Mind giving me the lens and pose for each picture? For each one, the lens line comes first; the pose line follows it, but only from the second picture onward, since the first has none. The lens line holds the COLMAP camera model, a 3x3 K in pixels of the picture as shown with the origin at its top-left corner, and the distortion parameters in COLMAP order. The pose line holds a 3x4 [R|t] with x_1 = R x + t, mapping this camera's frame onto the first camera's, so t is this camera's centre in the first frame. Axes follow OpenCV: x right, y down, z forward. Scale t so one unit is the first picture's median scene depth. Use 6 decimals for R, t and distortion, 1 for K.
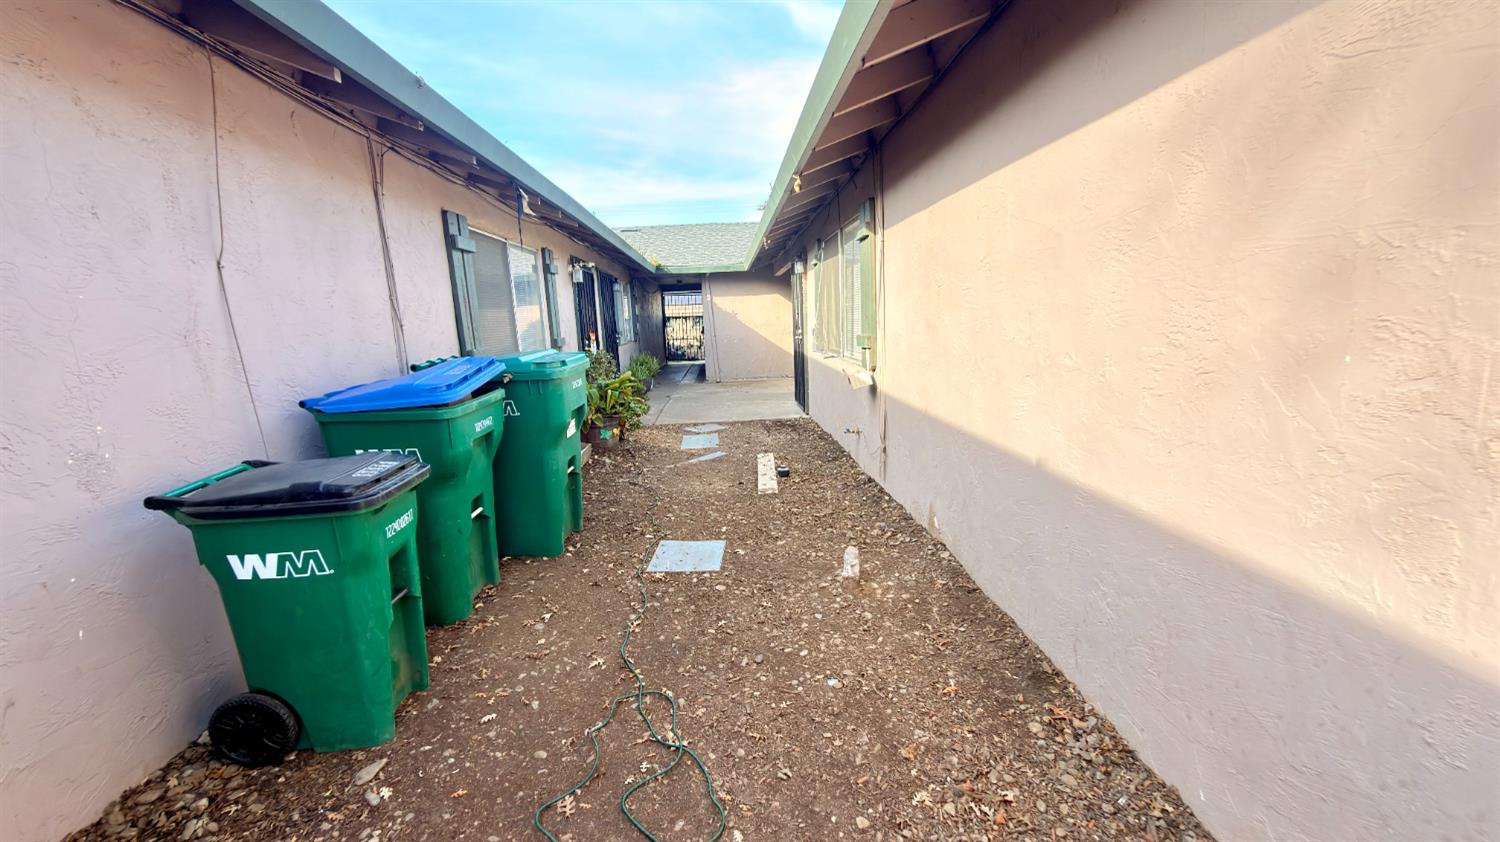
lens RADIAL K [[595.1, 0, 750.0], [0, 595.1, 421.0], [0, 0, 1]] dist [-0.000178, -0.000231]
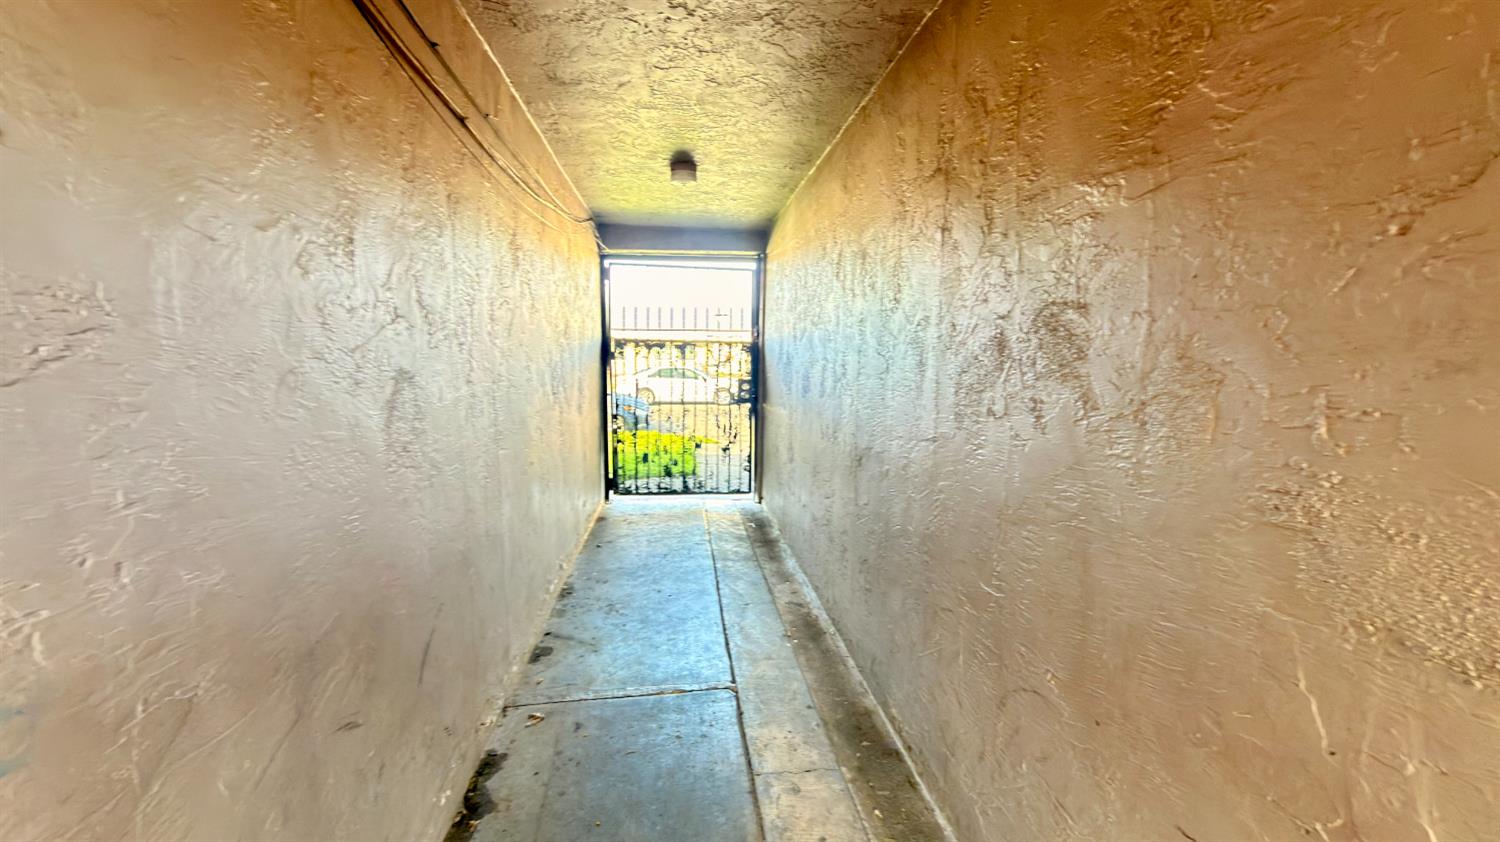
lens RADIAL K [[595.1, 0, 750.0], [0, 595.1, 421.0], [0, 0, 1]] dist [-0.000178, -0.000231]
pose [[0.996181, 0.043200, 0.075876, -0.153807], [-0.038649, 0.997422, -0.060459, -0.193618], [-0.078292, 0.057295, 0.995283, 1.141006]]
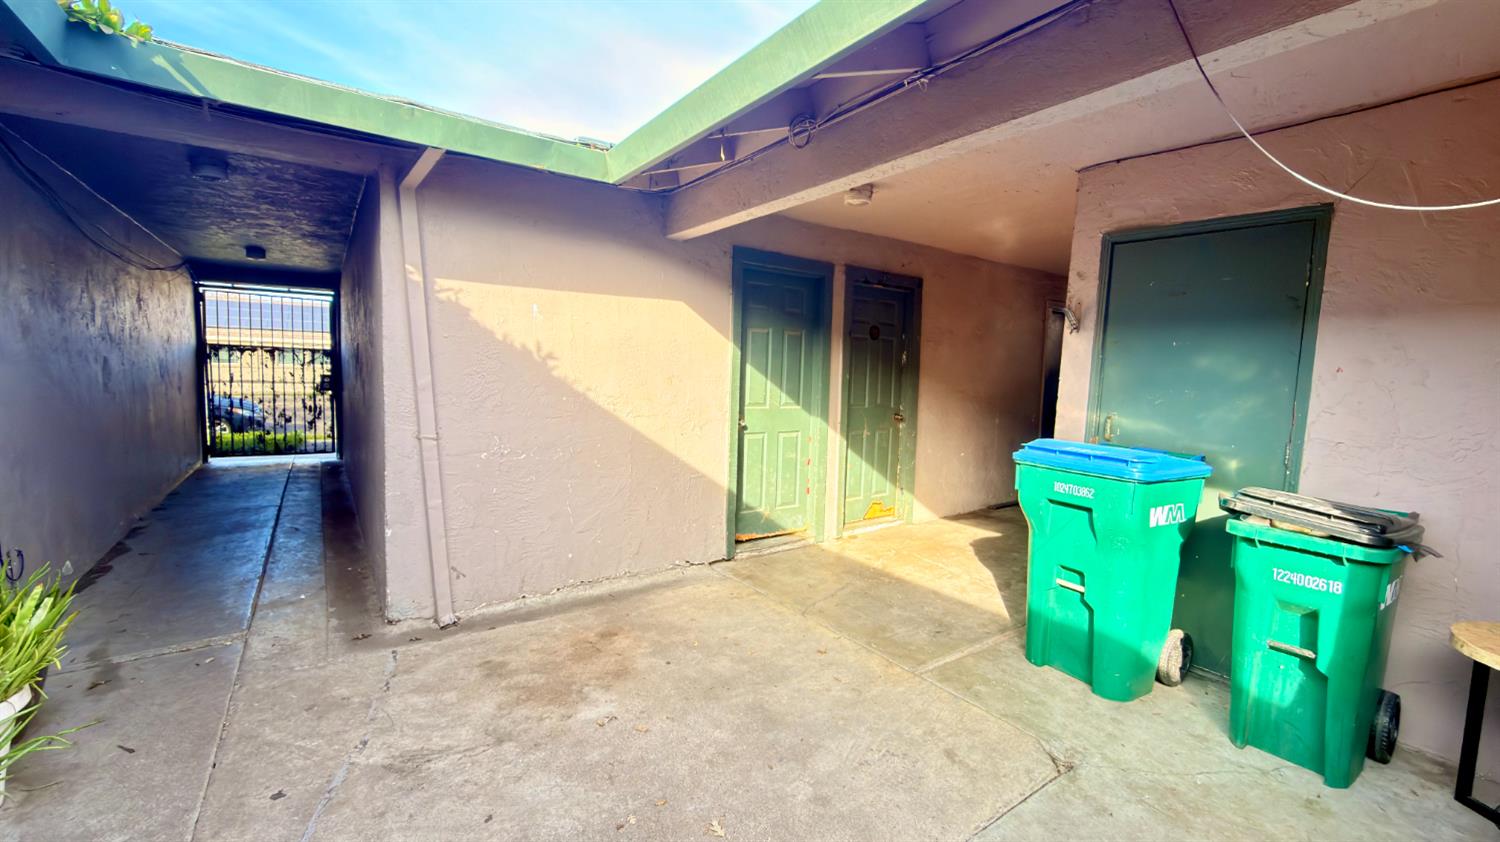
lens RADIAL K [[595.1, 0, 750.0], [0, 595.1, 421.0], [0, 0, 1]] dist [-0.000178, -0.000231]
pose [[0.837399, 0.020259, 0.546217, -0.088643], [0.028314, 0.996364, -0.080362, -0.132142], [-0.545859, 0.082761, 0.833780, 0.768640]]
